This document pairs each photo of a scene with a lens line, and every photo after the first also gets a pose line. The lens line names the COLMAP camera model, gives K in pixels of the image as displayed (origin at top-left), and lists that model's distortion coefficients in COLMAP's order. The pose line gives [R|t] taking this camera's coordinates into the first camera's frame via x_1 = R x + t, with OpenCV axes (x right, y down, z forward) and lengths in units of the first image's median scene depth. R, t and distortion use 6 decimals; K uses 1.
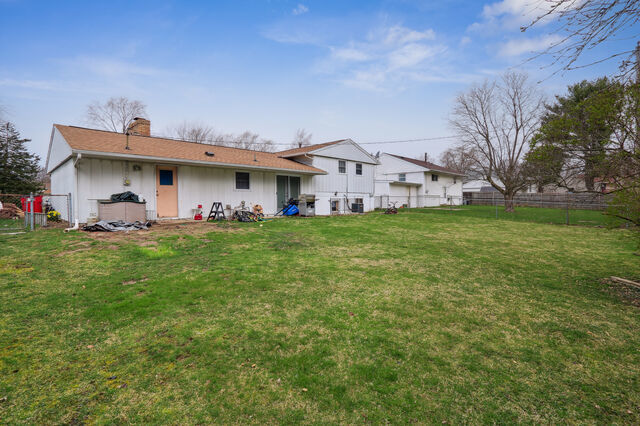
lens RADIAL K [[297.8, 0, 320.5], [0, 297.8, 210.0], [0, 0, 1]] dist [0.001208, -0.000201]
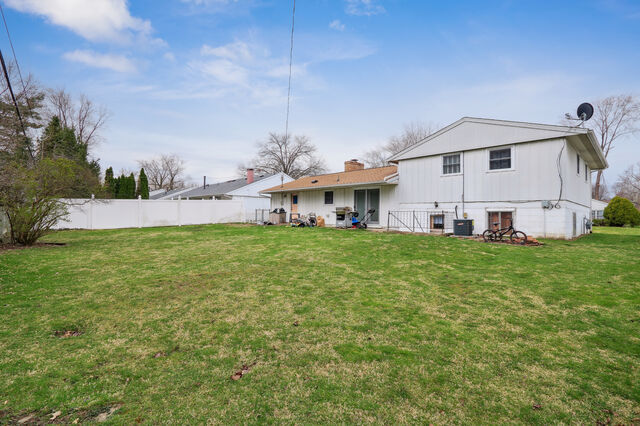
lens RADIAL K [[297.8, 0, 320.3], [0, 297.8, 213.2], [0, 0, 1]] dist [0.001208, -0.000201]
pose [[-0.026501, 0.002084, -0.999647, 0.761758], [-0.041733, 0.999124, 0.003189, -0.025513], [0.998777, 0.041803, -0.026391, 0.741515]]
